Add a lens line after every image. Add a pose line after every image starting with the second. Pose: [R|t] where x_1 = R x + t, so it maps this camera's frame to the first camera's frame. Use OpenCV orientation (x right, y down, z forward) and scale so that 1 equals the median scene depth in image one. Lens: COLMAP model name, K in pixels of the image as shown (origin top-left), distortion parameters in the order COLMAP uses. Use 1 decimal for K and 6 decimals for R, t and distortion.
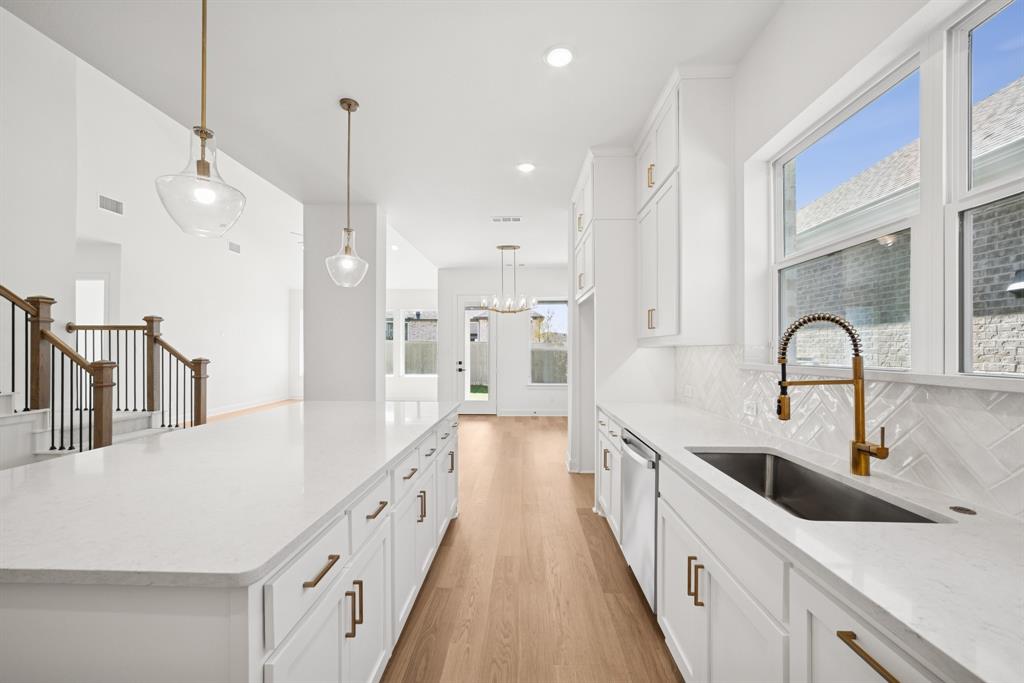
lens RADIAL K [[395.5, 0, 508.9], [0, 395.5, 343.2], [0, 0, 1]] dist [-0.007337, 0.000147]
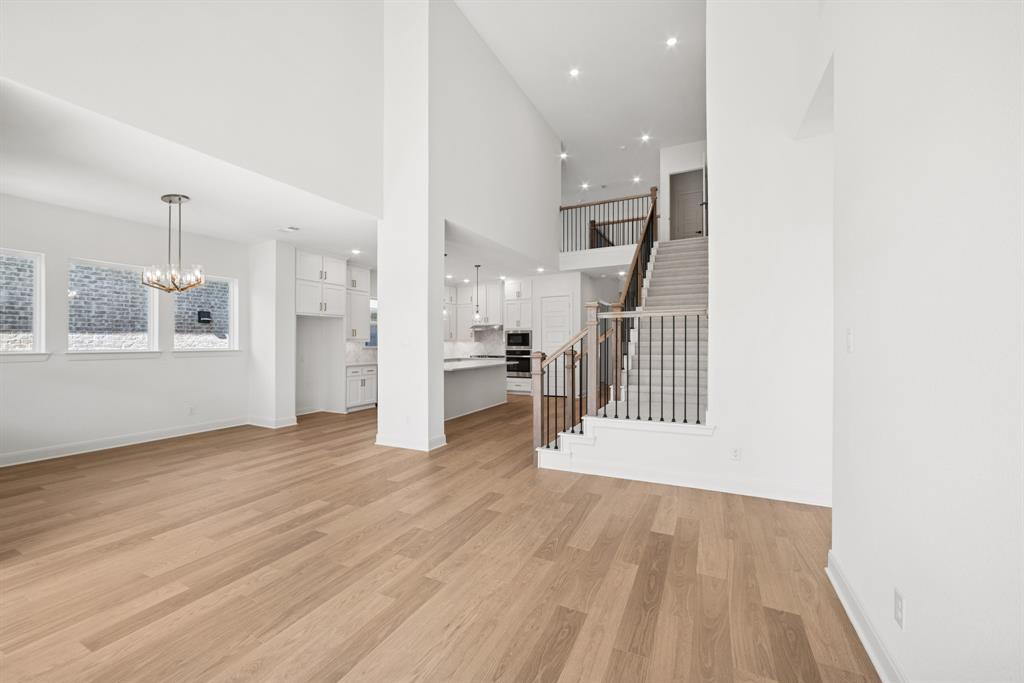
lens RADIAL K [[399.4, 0, 517.6], [0, 399.4, 340.0], [0, 0, 1]] dist [-0.009854, 0.000069]
pose [[-0.915315, 0.007023, 0.402677, -0.671354], [-0.002751, 0.999716, -0.023689, 0.019367], [-0.402729, -0.022790, -0.915036, 1.107607]]
